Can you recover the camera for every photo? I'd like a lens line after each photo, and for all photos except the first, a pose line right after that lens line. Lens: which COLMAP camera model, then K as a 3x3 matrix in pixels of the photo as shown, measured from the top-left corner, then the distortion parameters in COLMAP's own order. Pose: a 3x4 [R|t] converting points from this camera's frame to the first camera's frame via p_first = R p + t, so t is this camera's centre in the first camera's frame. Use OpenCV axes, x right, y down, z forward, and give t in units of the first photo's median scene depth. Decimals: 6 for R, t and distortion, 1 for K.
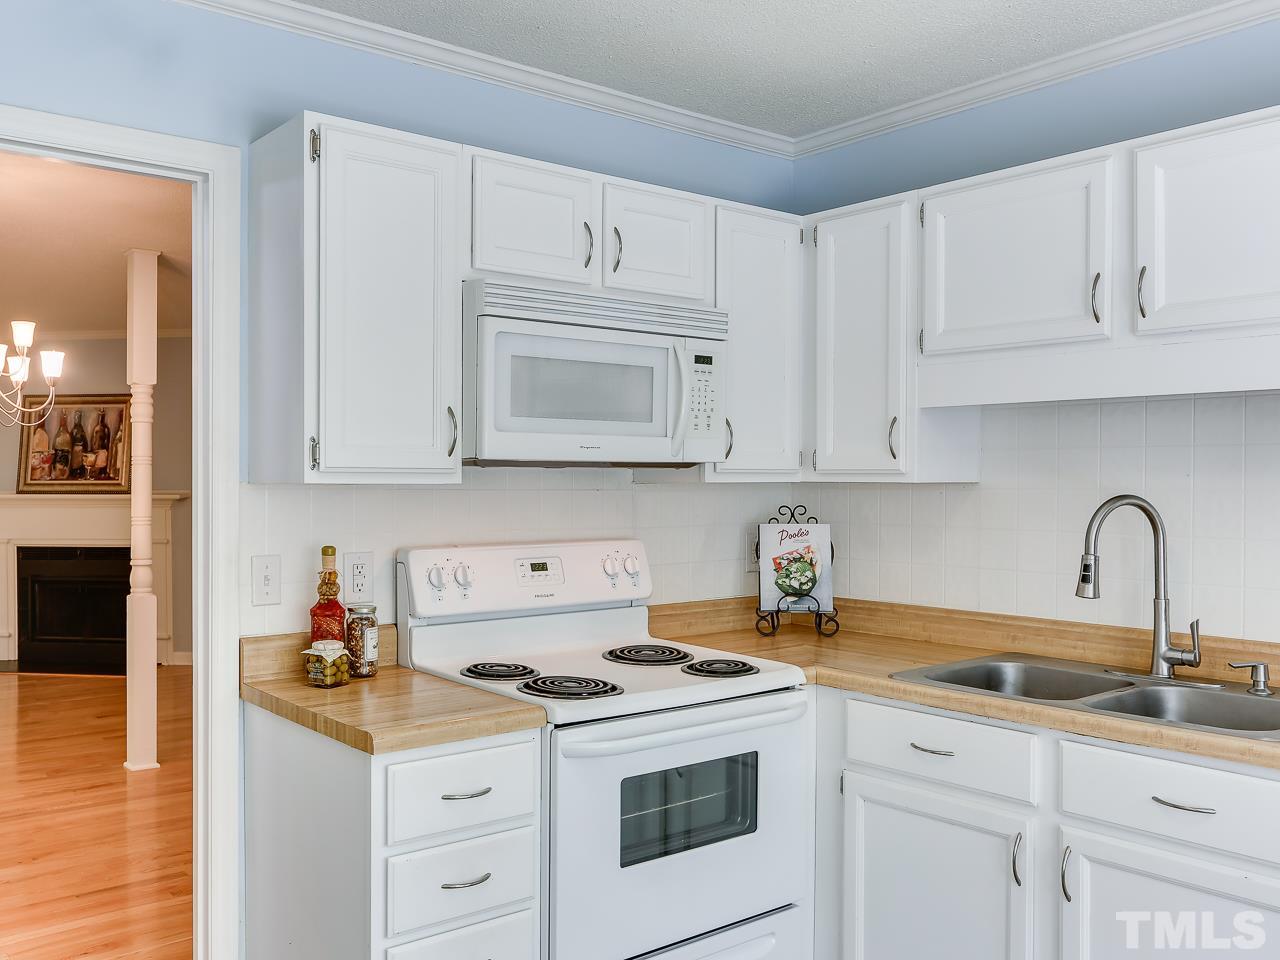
lens RADIAL K [[1102.1, 0, 629.8], [0, 1102.1, 492.1], [0, 0, 1]] dist [0.007493, 0.008214]
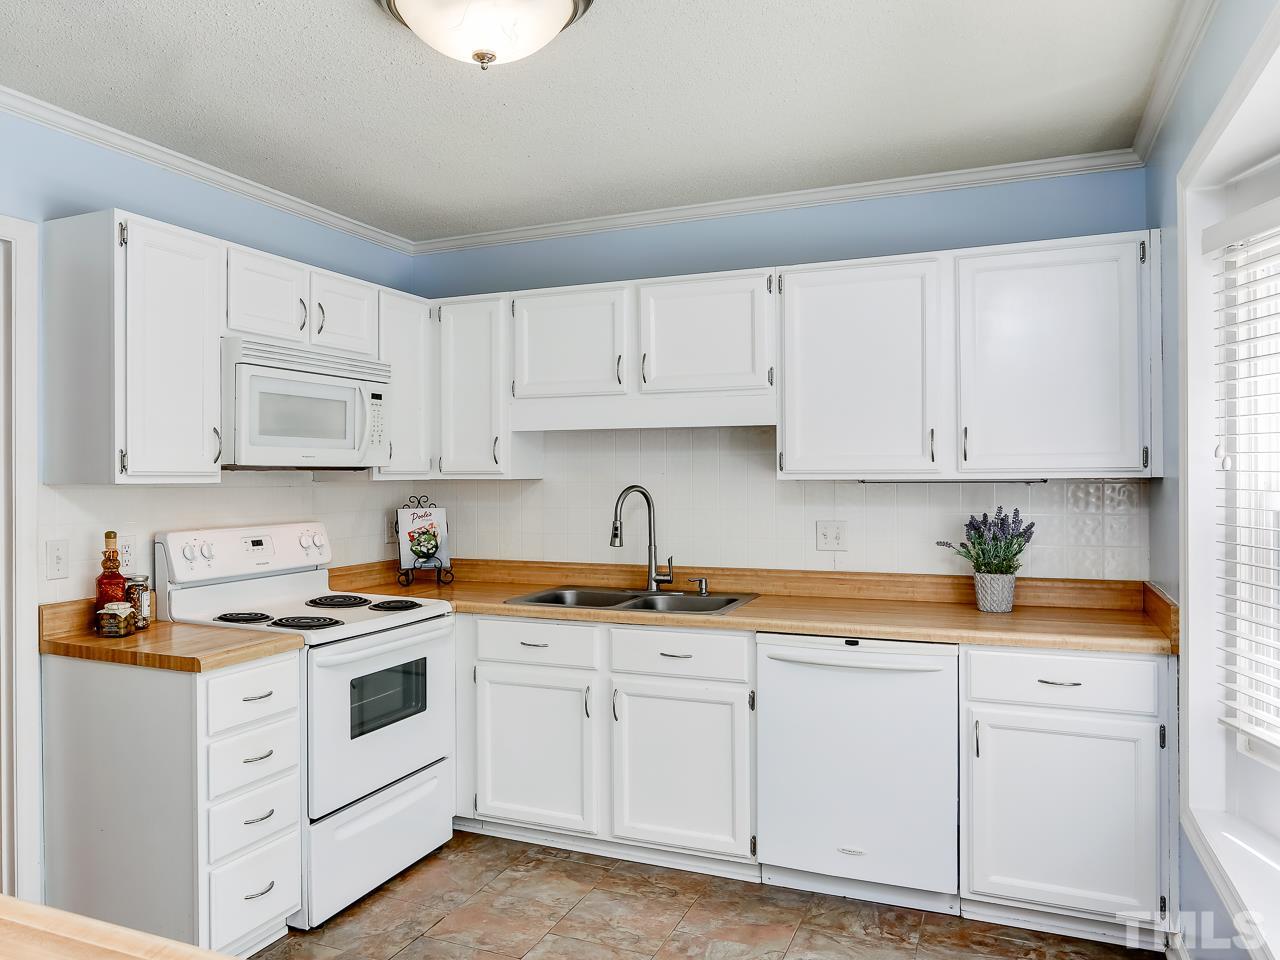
lens RADIAL K [[885.8, 0, 627.2], [0, 885.8, 478.7], [0, 0, 1]] dist [-0.005444, 0.015192]
pose [[0.881632, -0.008051, 0.471869, -0.212369], [0.012407, 0.999904, -0.006122, 0.000185], [-0.471774, 0.011252, 0.881647, -0.206983]]
